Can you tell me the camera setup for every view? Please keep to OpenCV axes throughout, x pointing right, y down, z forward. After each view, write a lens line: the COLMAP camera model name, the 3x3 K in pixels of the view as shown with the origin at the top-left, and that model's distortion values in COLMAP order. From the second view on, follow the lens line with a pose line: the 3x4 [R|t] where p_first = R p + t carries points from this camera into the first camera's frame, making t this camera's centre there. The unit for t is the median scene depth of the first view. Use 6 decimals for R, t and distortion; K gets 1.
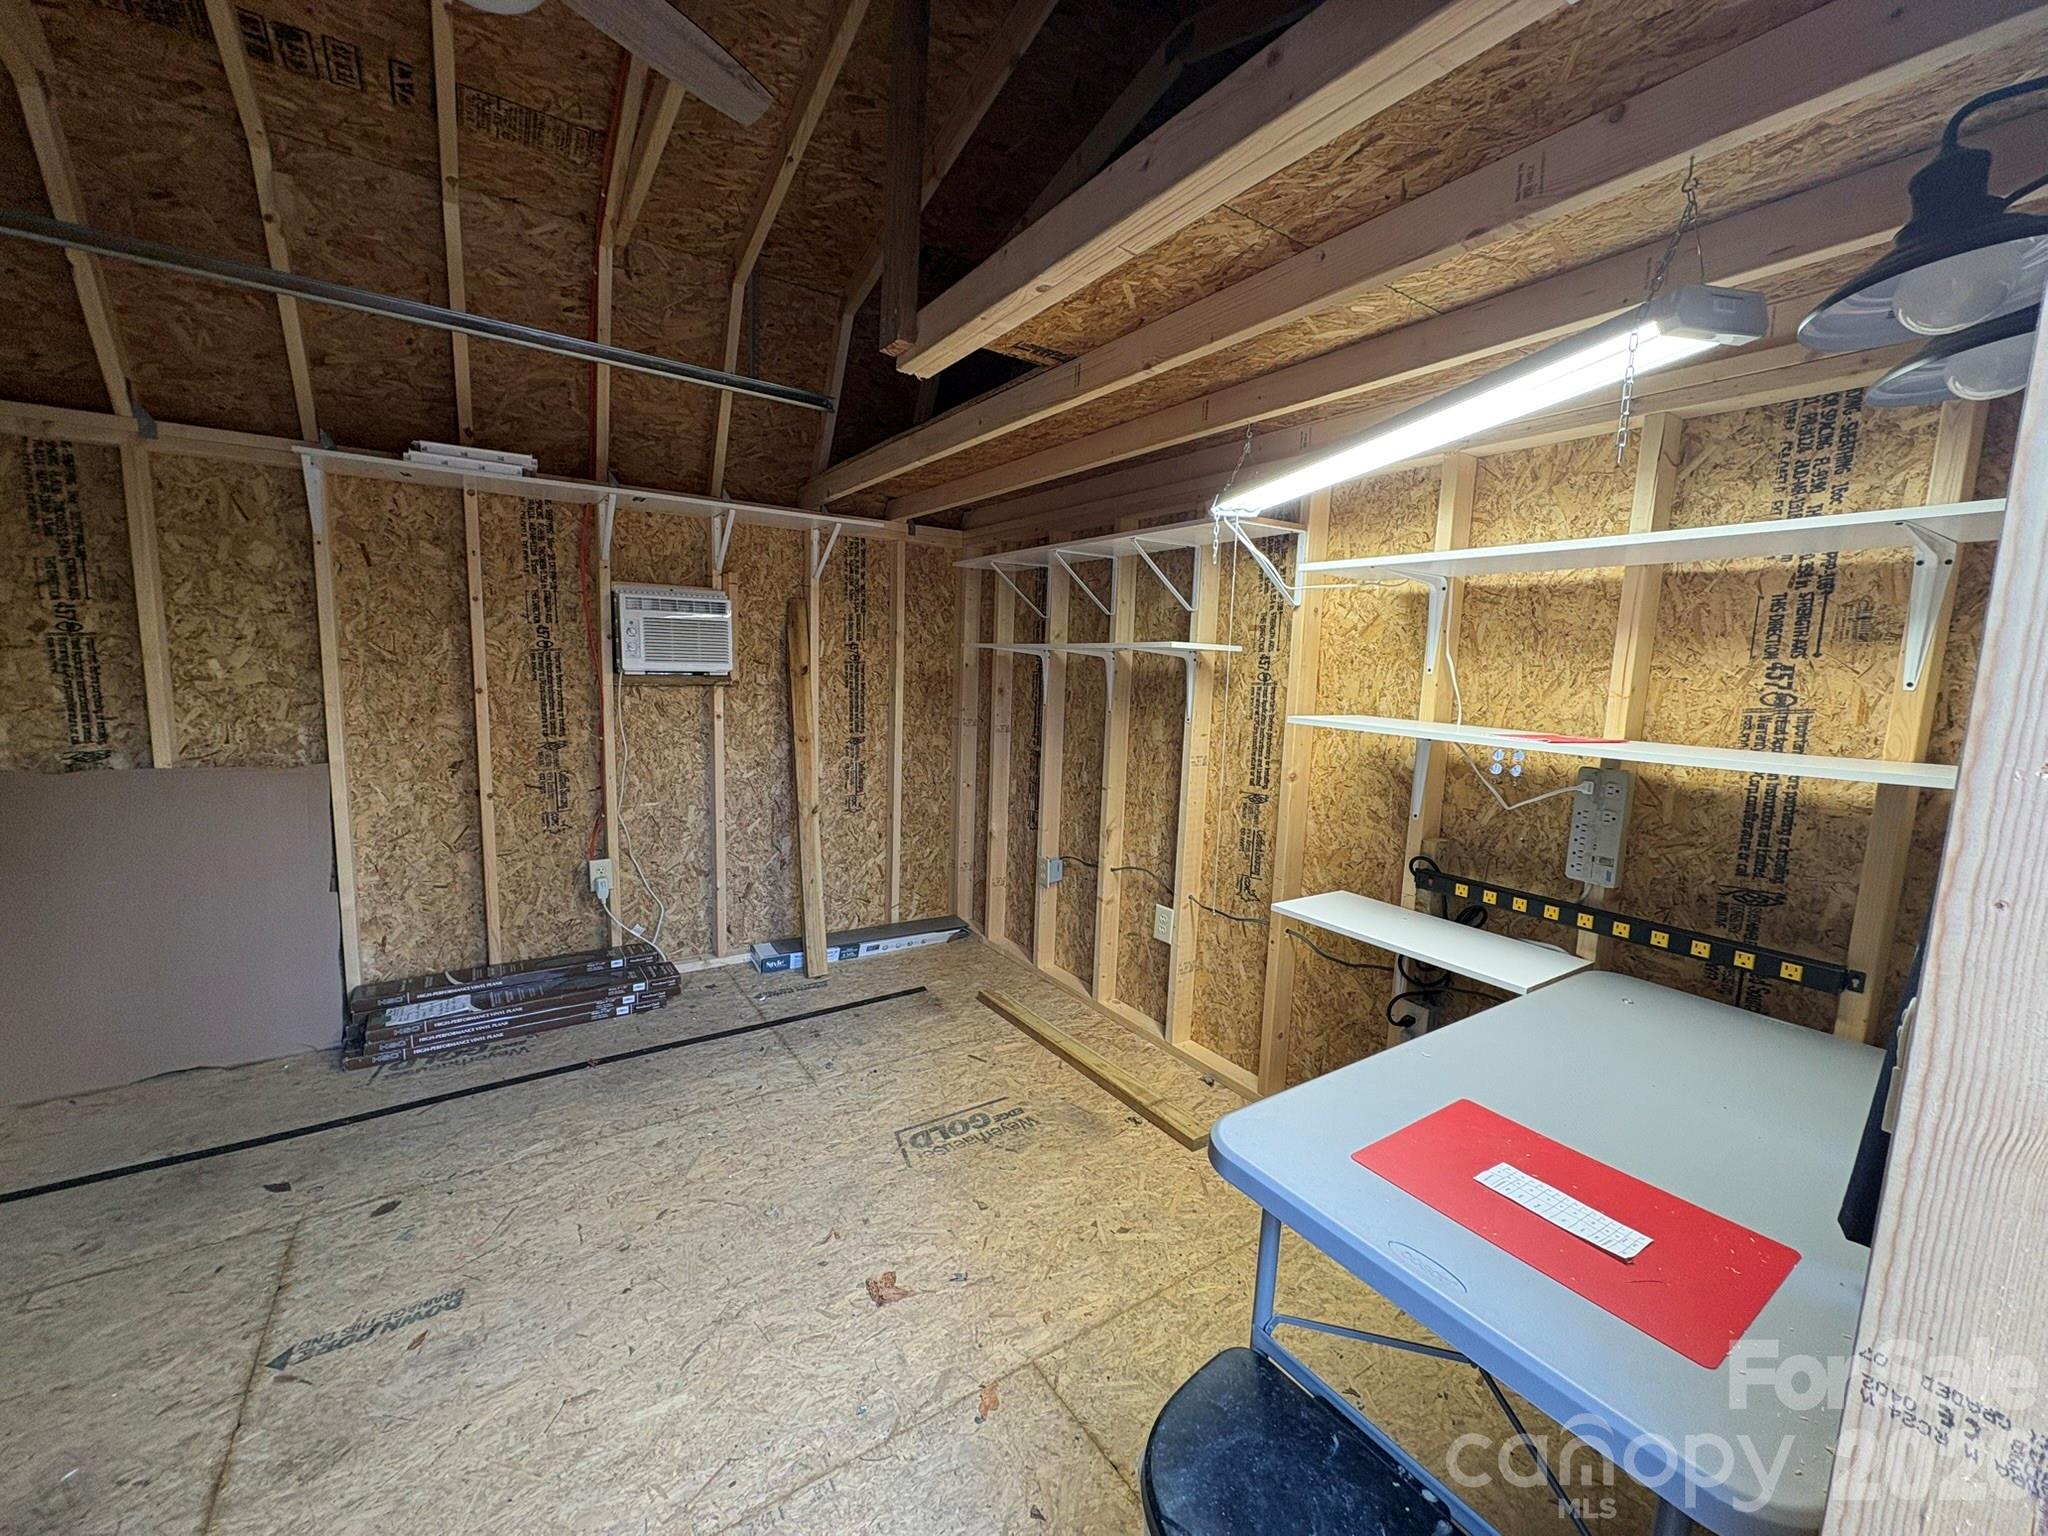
lens RADIAL K [[811.4, 0, 1021.0], [0, 811.4, 768.9], [0, 0, 1]] dist [0.000811, -0.000223]
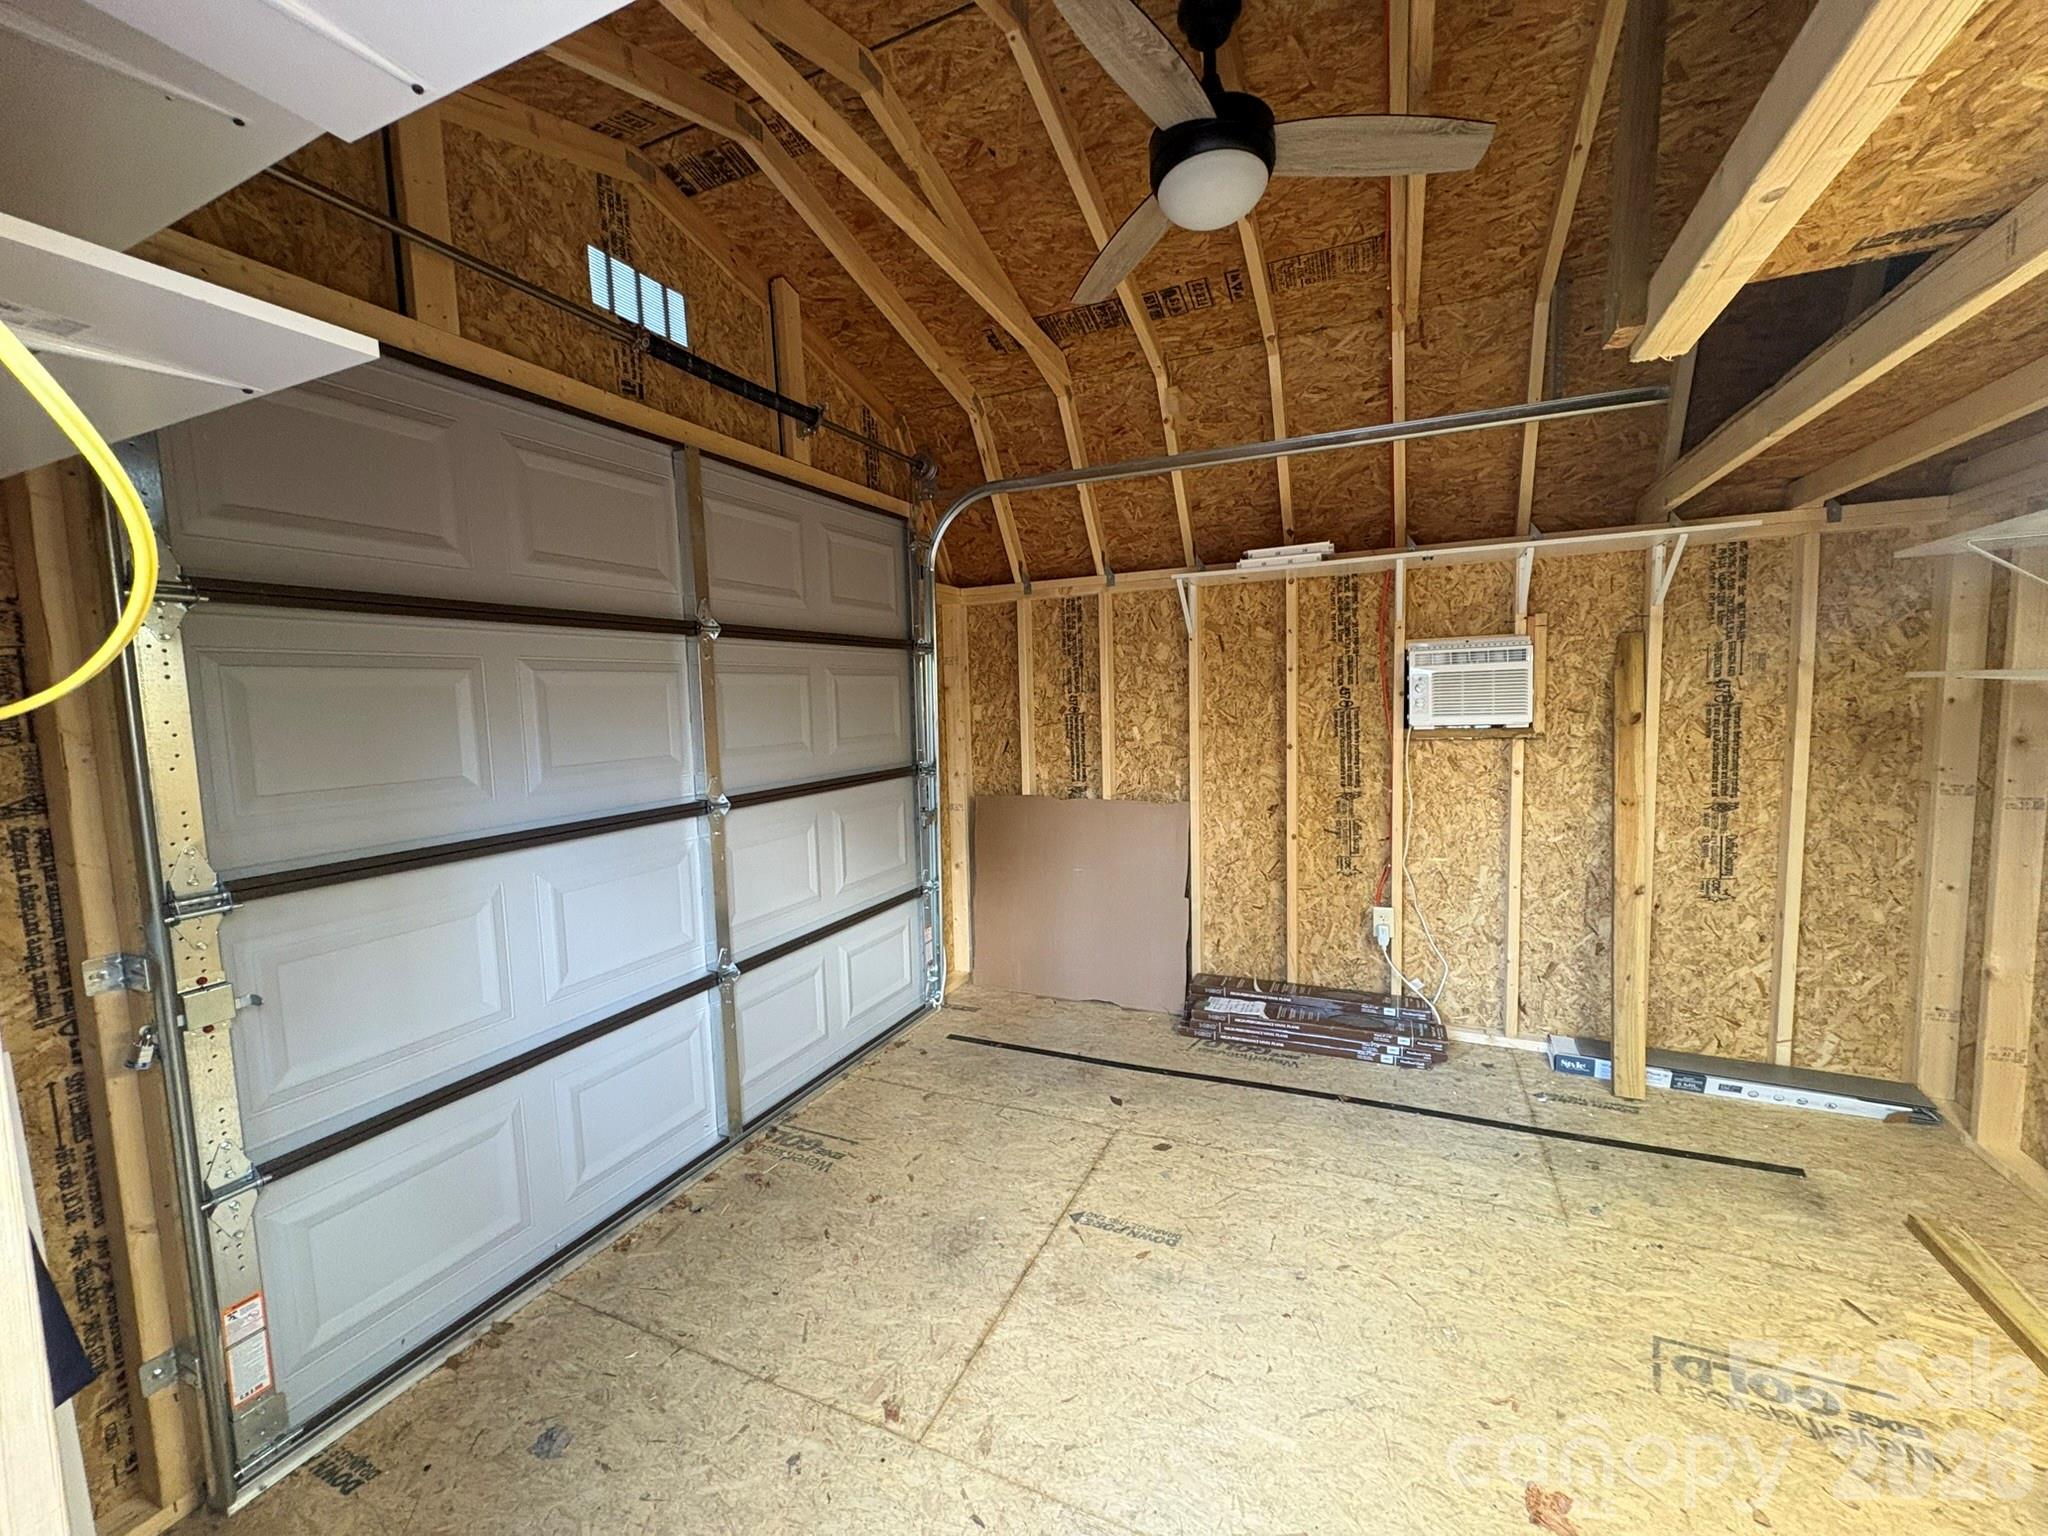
lens RADIAL K [[811.4, 0, 1022.1], [0, 811.4, 768.8], [0, 0, 1]] dist [0.000811, -0.000223]
pose [[0.520329, 0.024350, -0.853619, 0.137825], [-0.064632, 0.997849, -0.010933, -0.026578], [0.851517, 0.060860, 0.520784, 0.059070]]
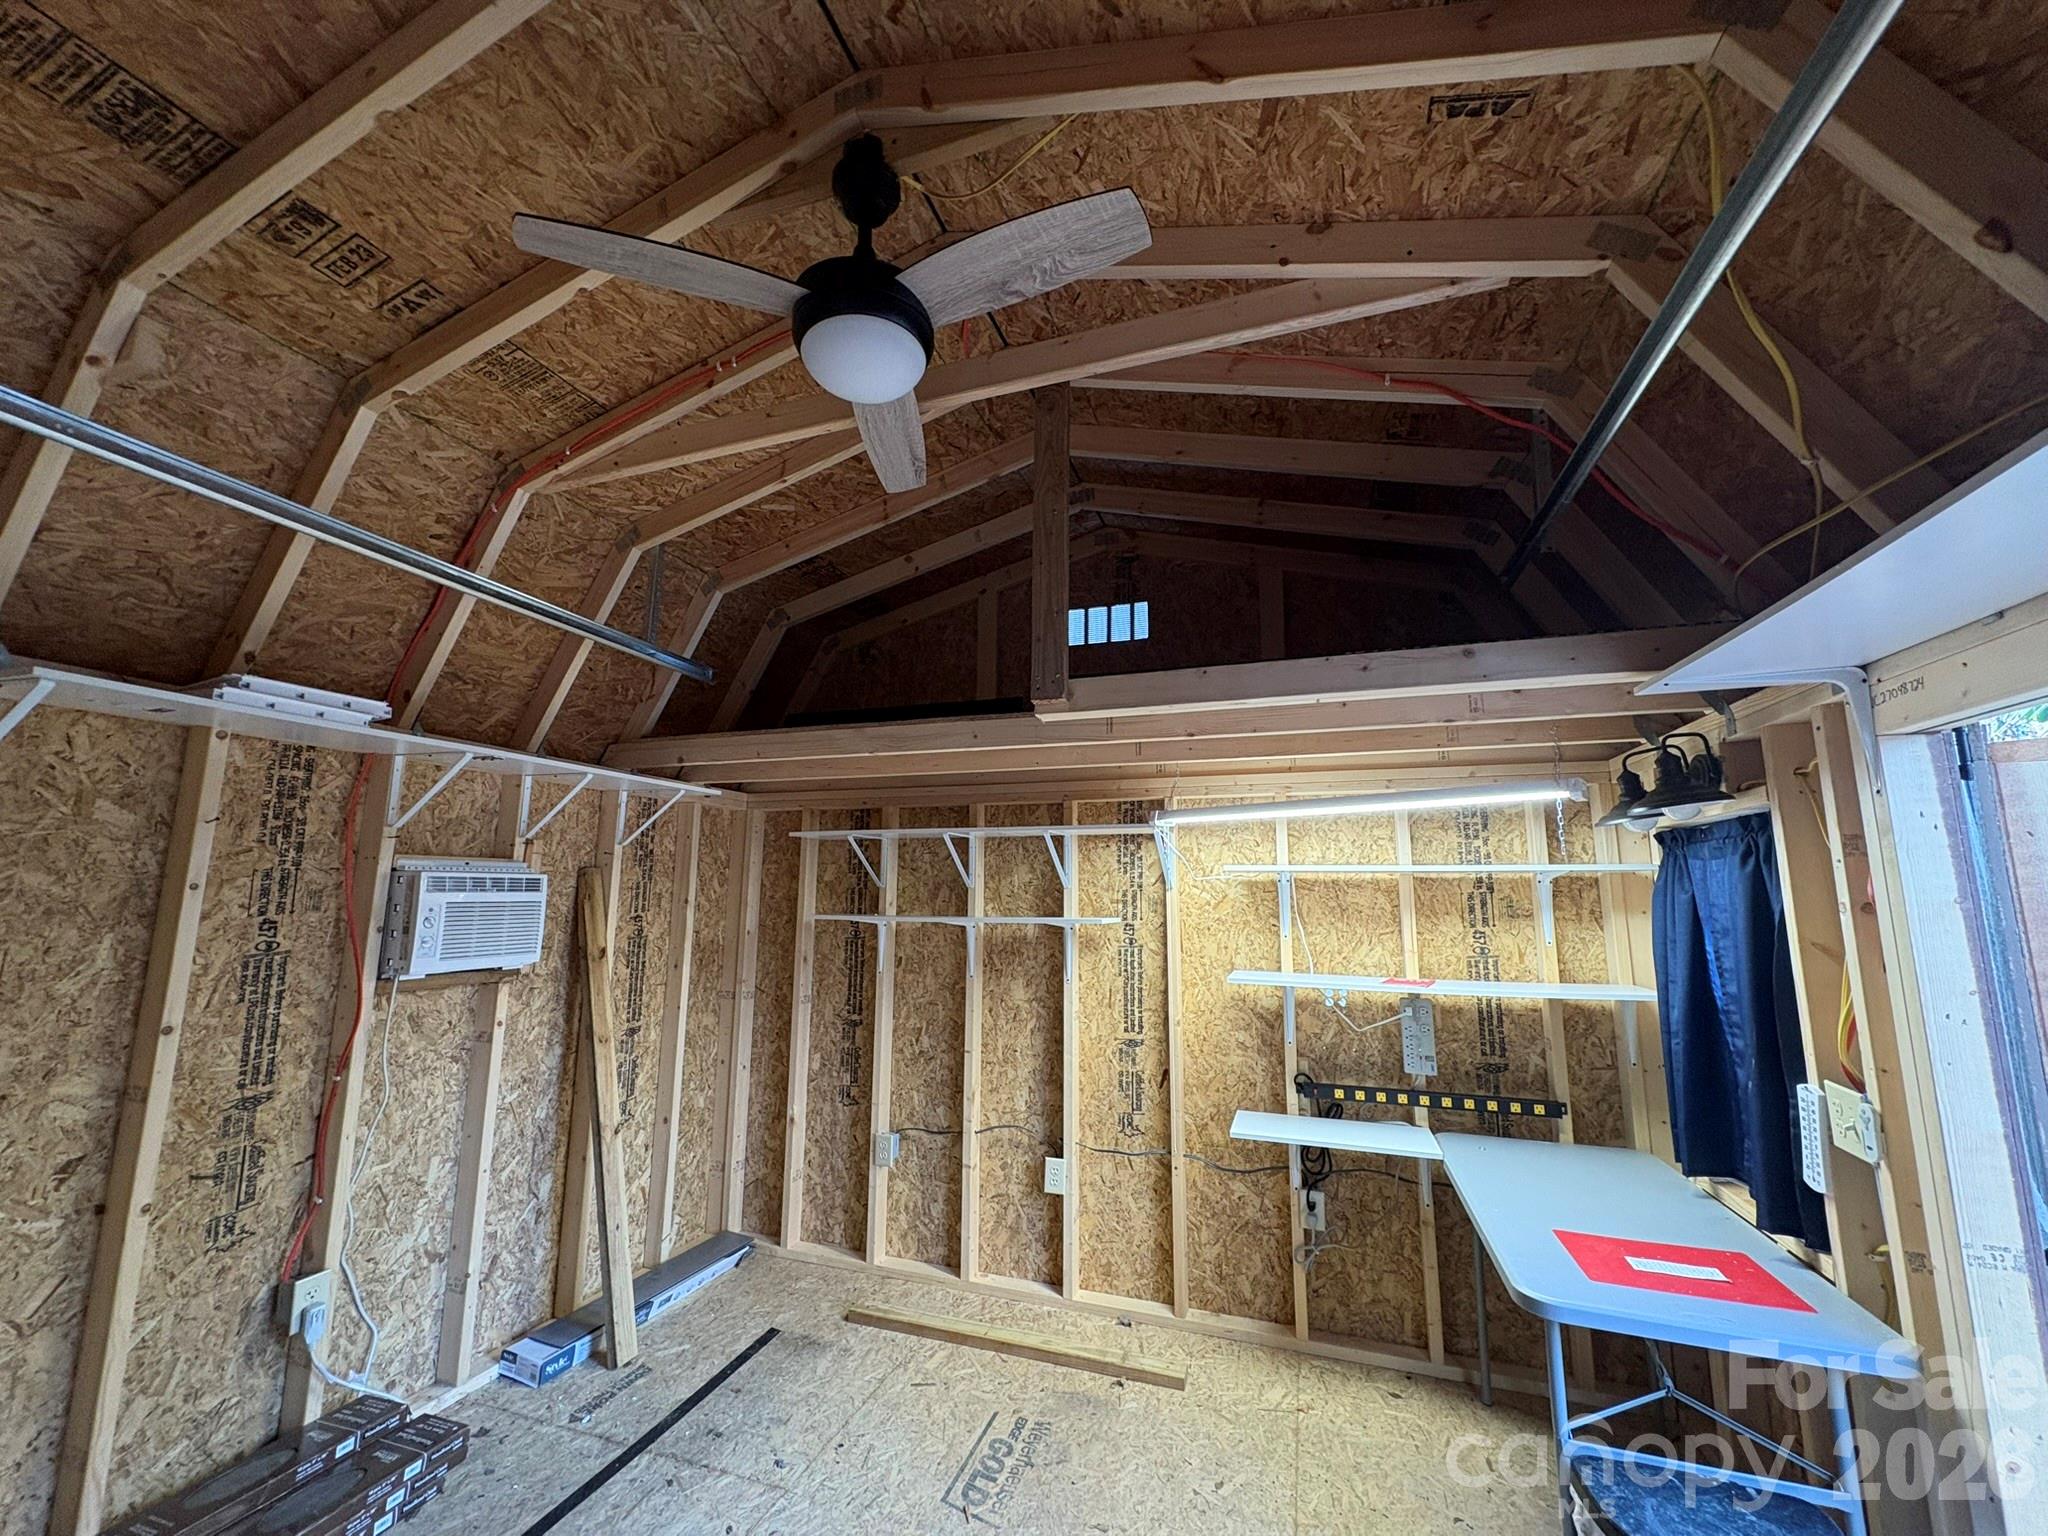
lens RADIAL K [[811.4, 0, 1020.9], [0, 811.4, 769.0], [0, 0, 1]] dist [0.000811, -0.000223]
pose [[0.798268, 0.066150, 0.598659, -0.535535], [0.096975, 0.966867, -0.236144, -0.080406], [-0.594445, 0.246561, 0.765404, 0.069130]]
